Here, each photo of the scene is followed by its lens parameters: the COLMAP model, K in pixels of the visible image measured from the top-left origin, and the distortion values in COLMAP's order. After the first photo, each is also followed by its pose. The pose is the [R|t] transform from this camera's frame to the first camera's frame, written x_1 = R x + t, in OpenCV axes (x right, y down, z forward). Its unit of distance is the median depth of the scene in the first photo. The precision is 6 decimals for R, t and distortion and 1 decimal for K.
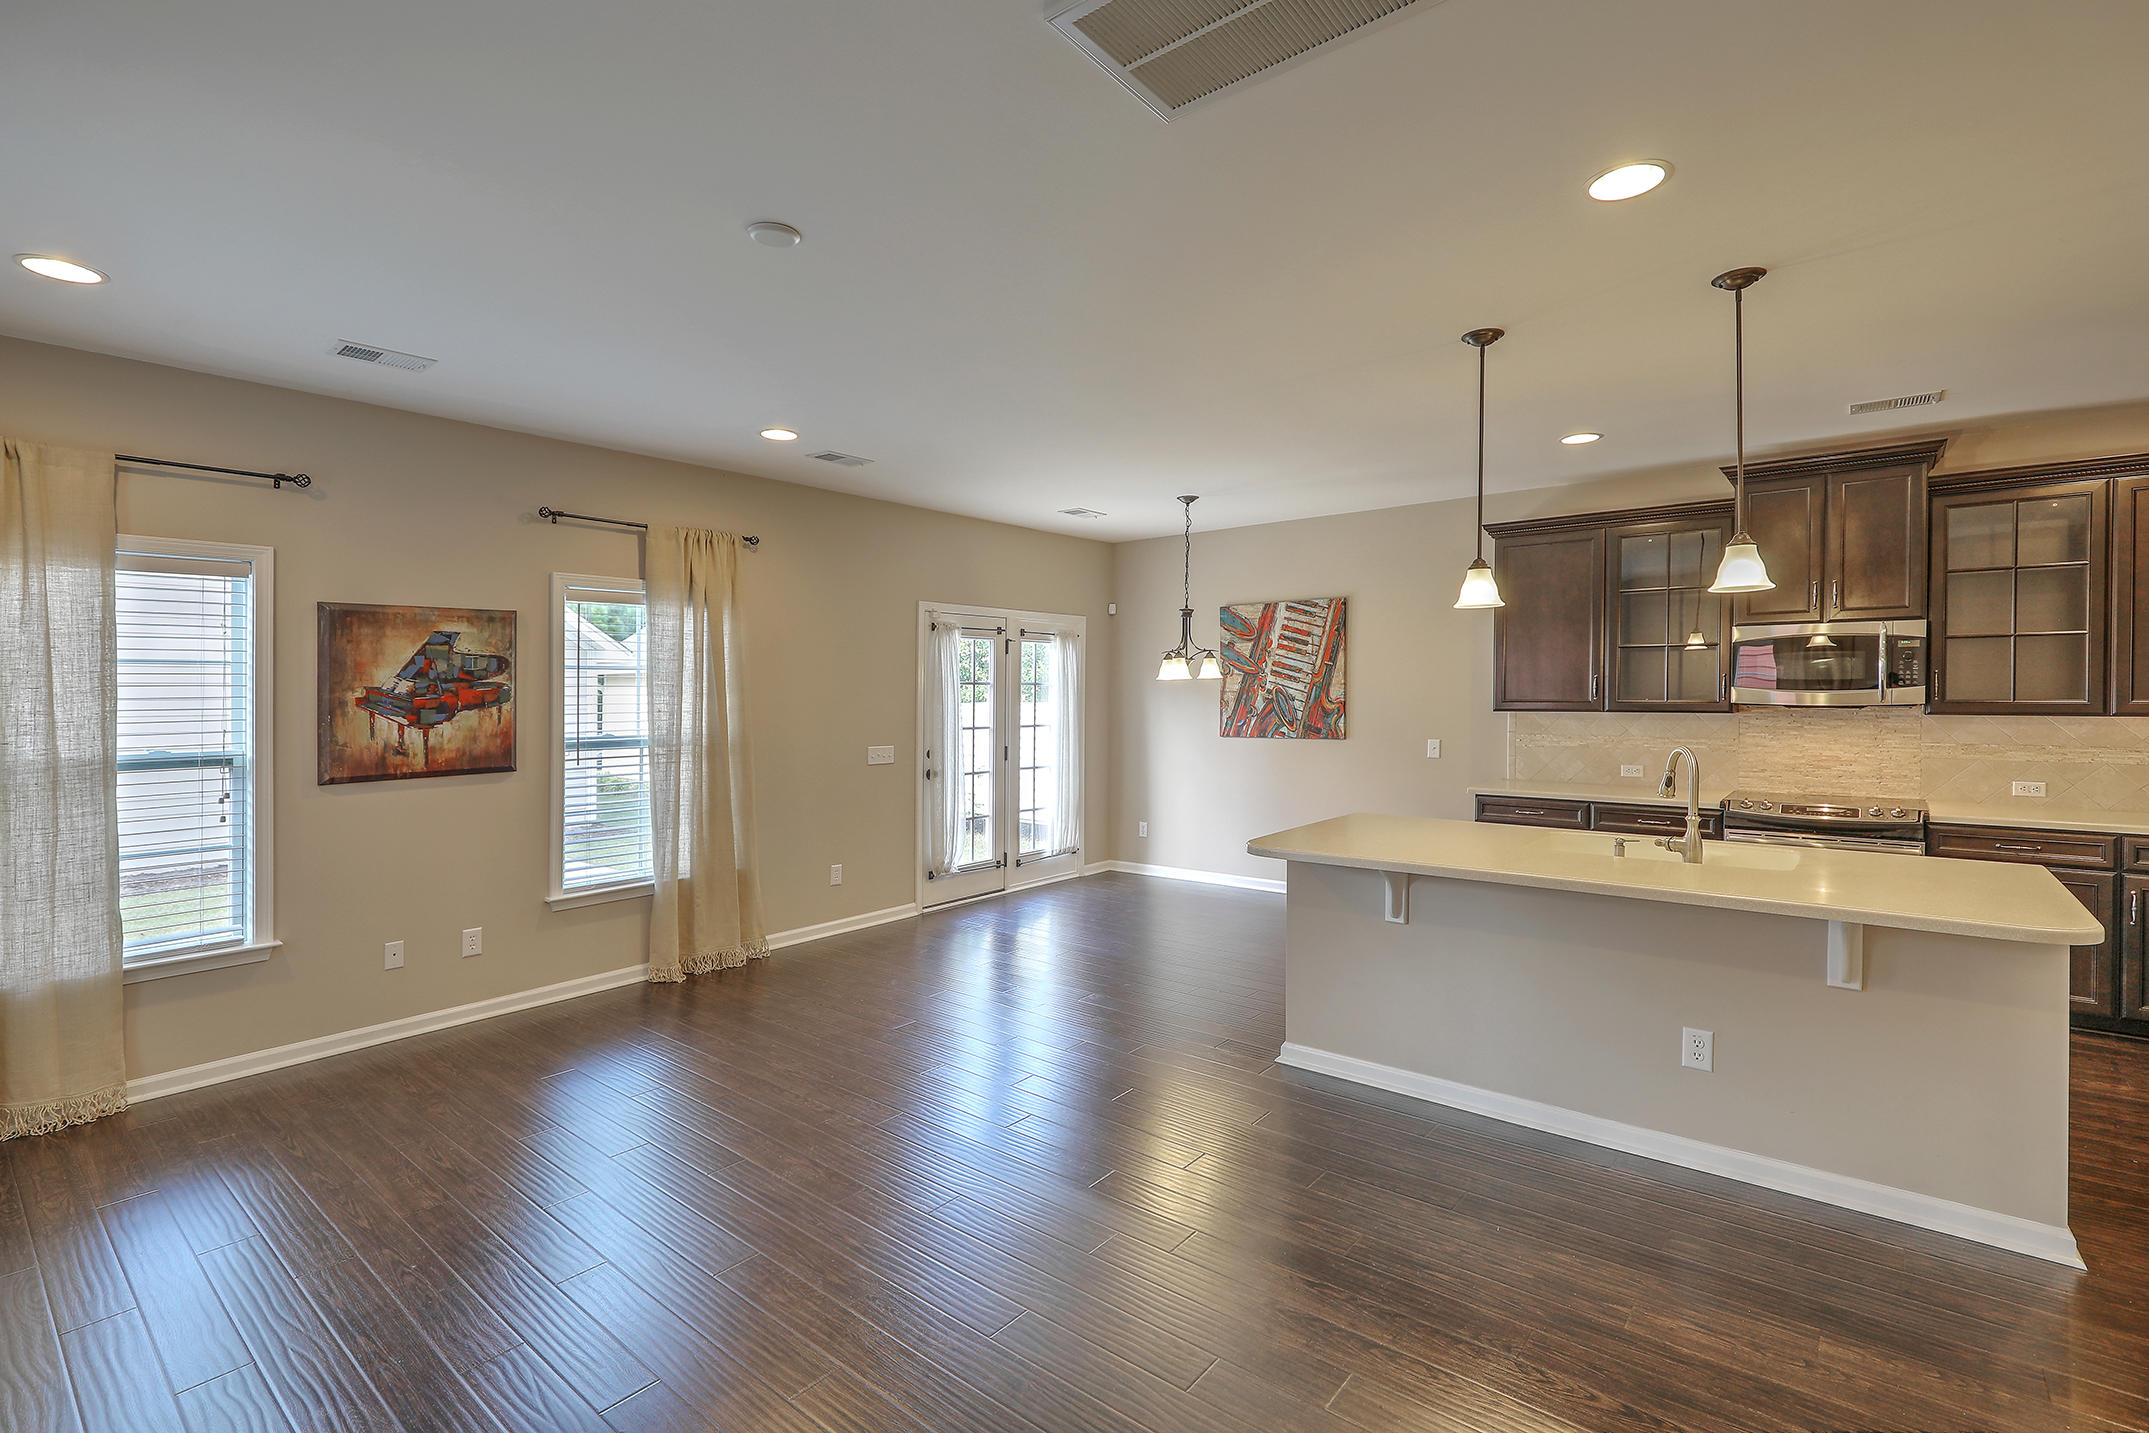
lens RADIAL K [[976.4, 0, 1070.6], [0, 976.4, 686.5], [0, 0, 1]] dist [0.000636, -0.000117]
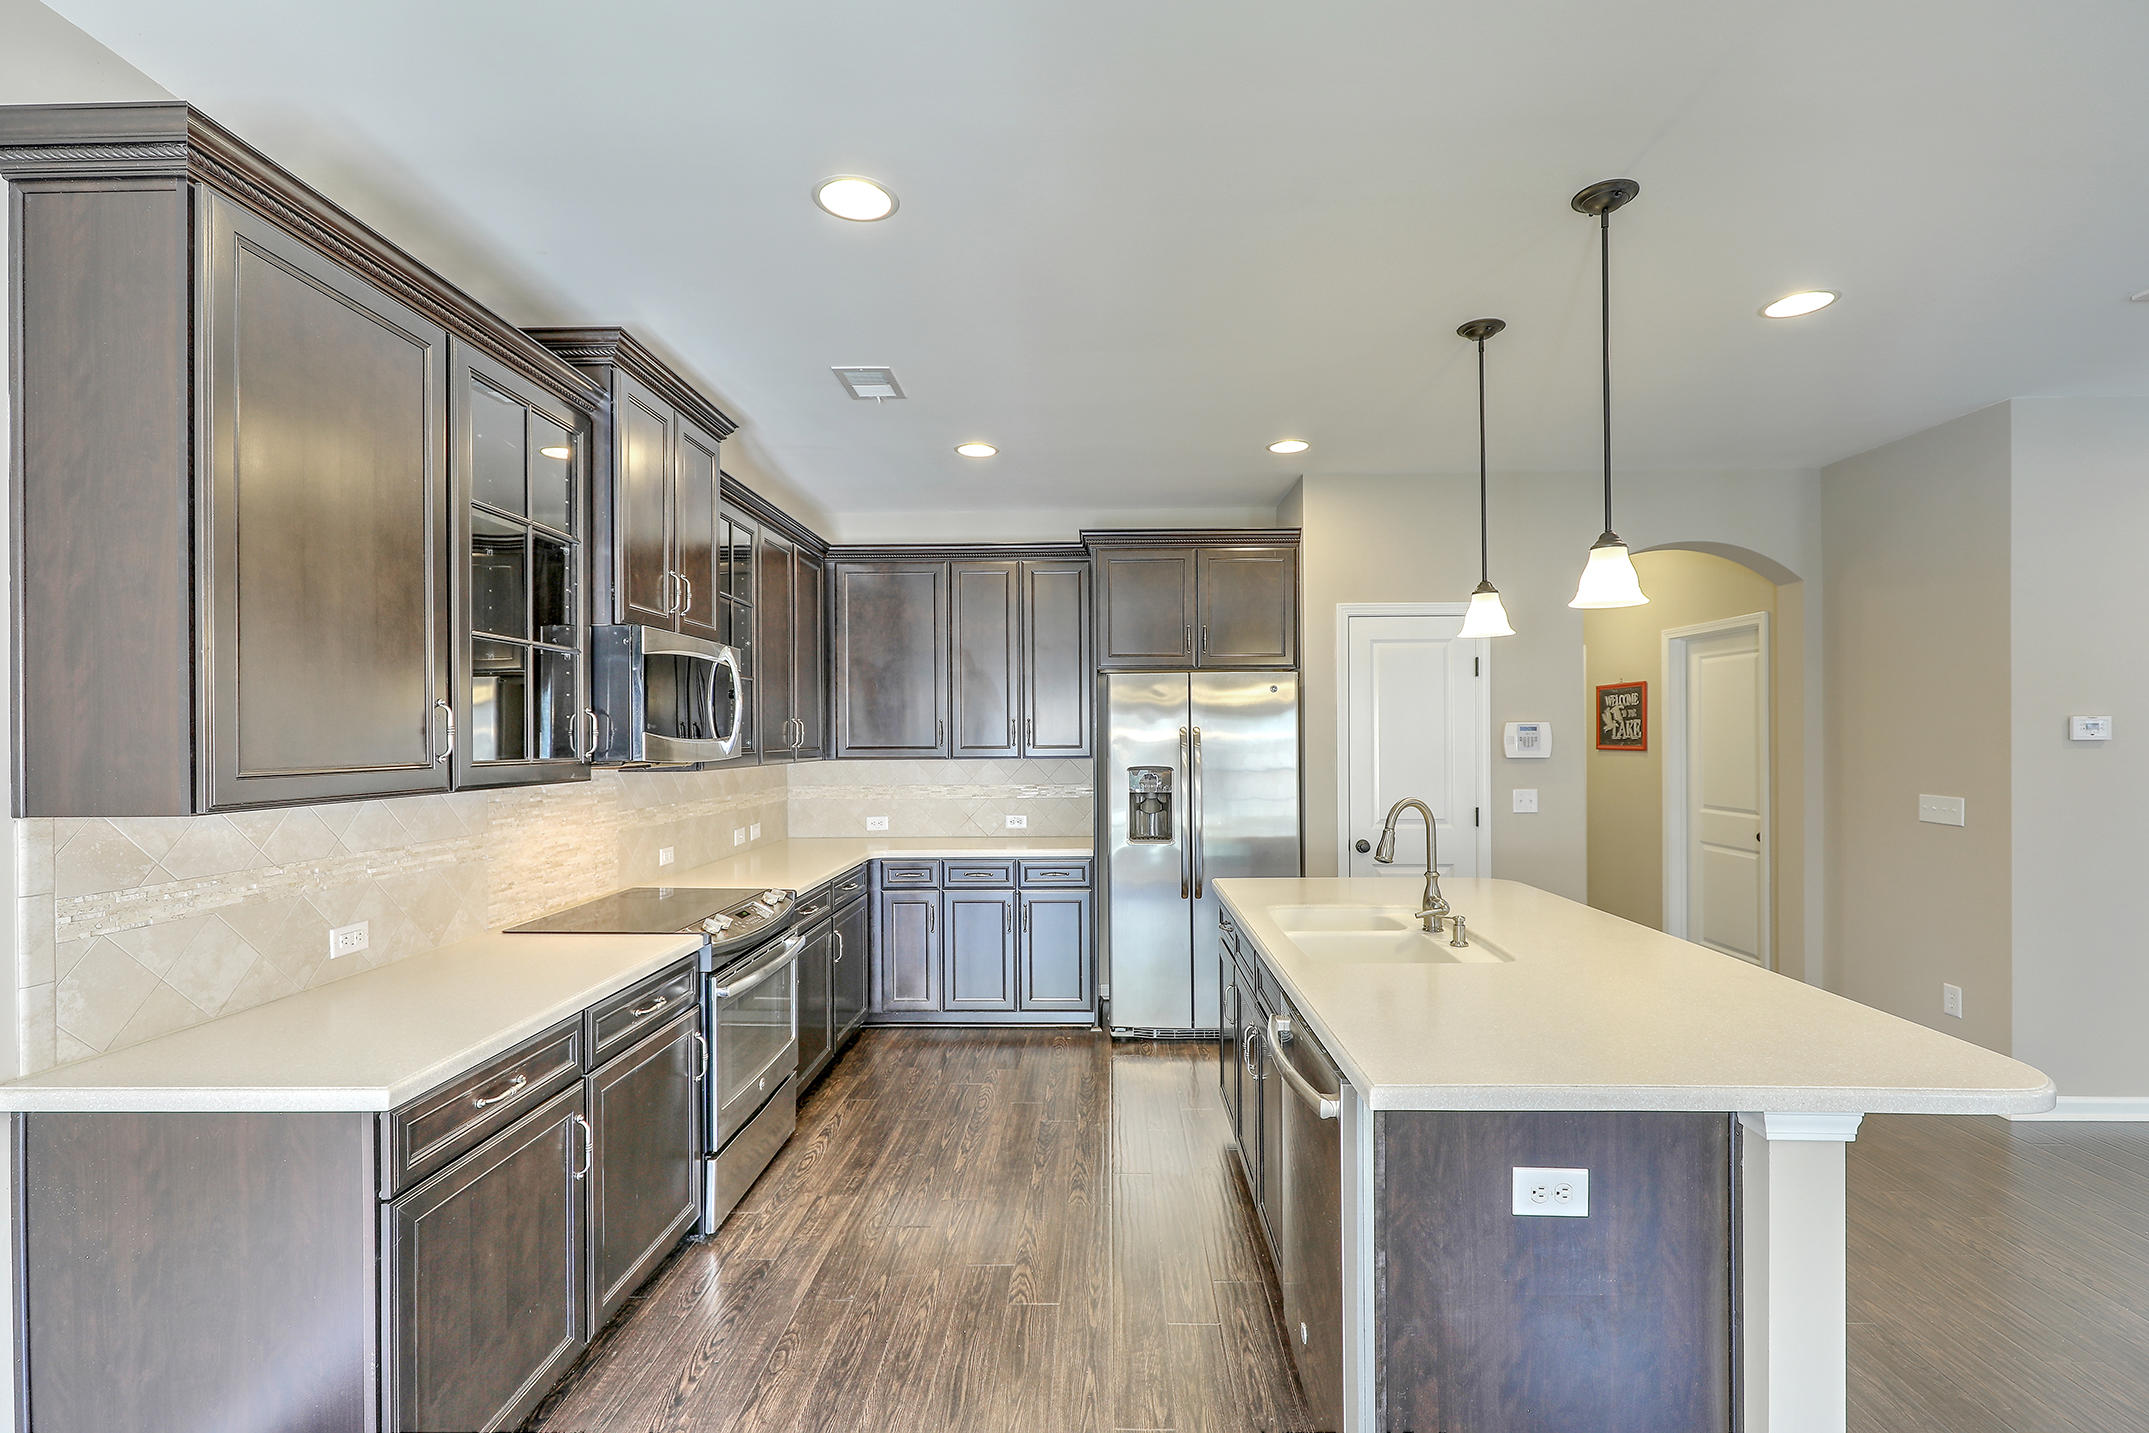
lens RADIAL K [[994.3, 0, 1069.5], [0, 994.3, 745.5], [0, 0, 1]] dist [0.000532, -0.000023]
pose [[-0.621116, 0.001212, 0.783718, 0.055470], [0.004707, 0.999987, 0.002185, 0.005602], [-0.783704, 0.005046, -0.621113, 0.833279]]
